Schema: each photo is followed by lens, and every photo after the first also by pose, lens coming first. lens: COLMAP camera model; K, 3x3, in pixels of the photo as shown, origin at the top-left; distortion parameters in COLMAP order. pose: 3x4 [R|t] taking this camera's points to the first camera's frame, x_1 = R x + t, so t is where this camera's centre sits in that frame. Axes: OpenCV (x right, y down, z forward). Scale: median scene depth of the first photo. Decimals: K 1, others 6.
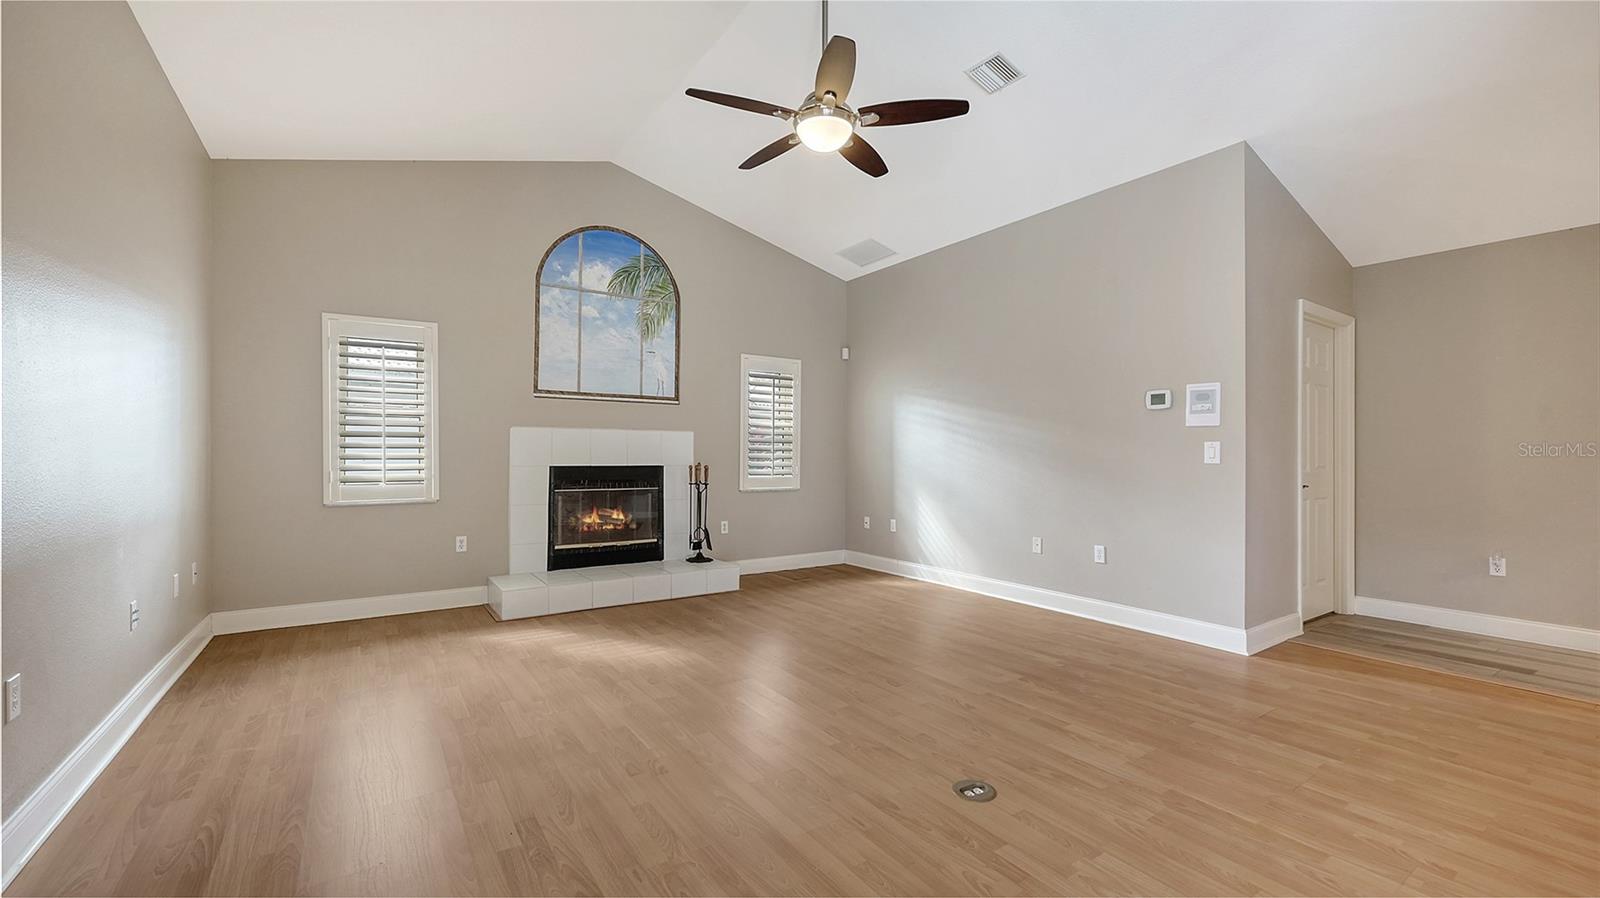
lens RADIAL K [[656.0, 0, 800.0], [0, 656.0, 449.0], [0, 0, 1]] dist [0.000400, -0.000036]
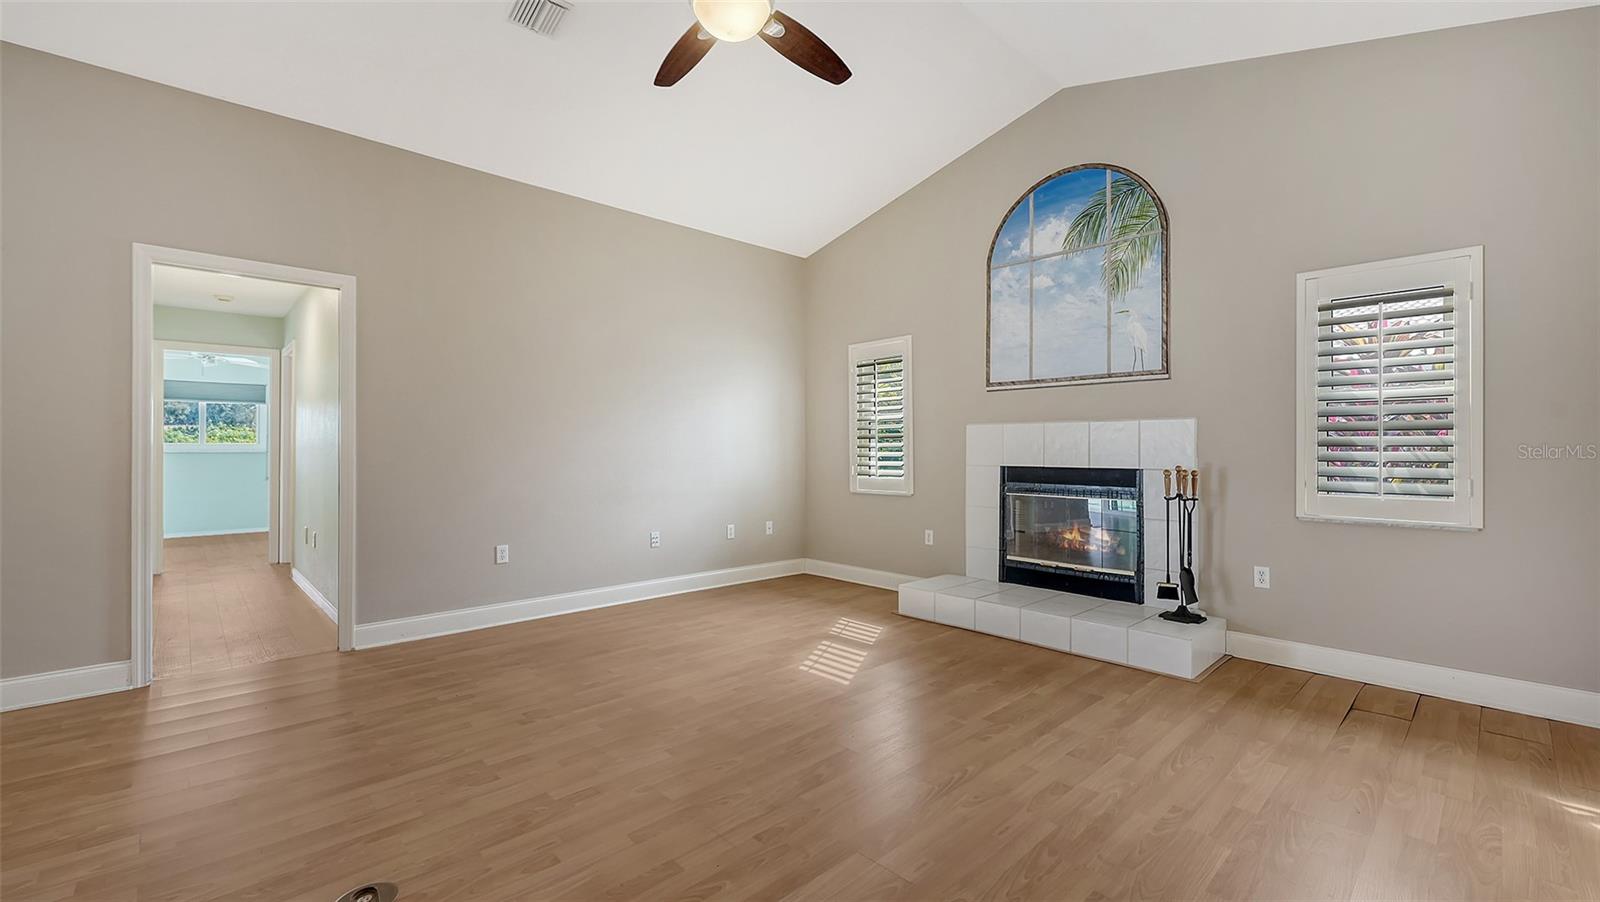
lens RADIAL K [[646.7, 0, 800.0], [0, 646.7, 451.0], [0, 0, 1]] dist [-0.017443, 0.000007]
pose [[0.167544, -0.002168, -0.985862, 0.426609], [0.007977, 0.999968, -0.000843, 0.003628], [0.985832, -0.007723, 0.167556, 0.547615]]
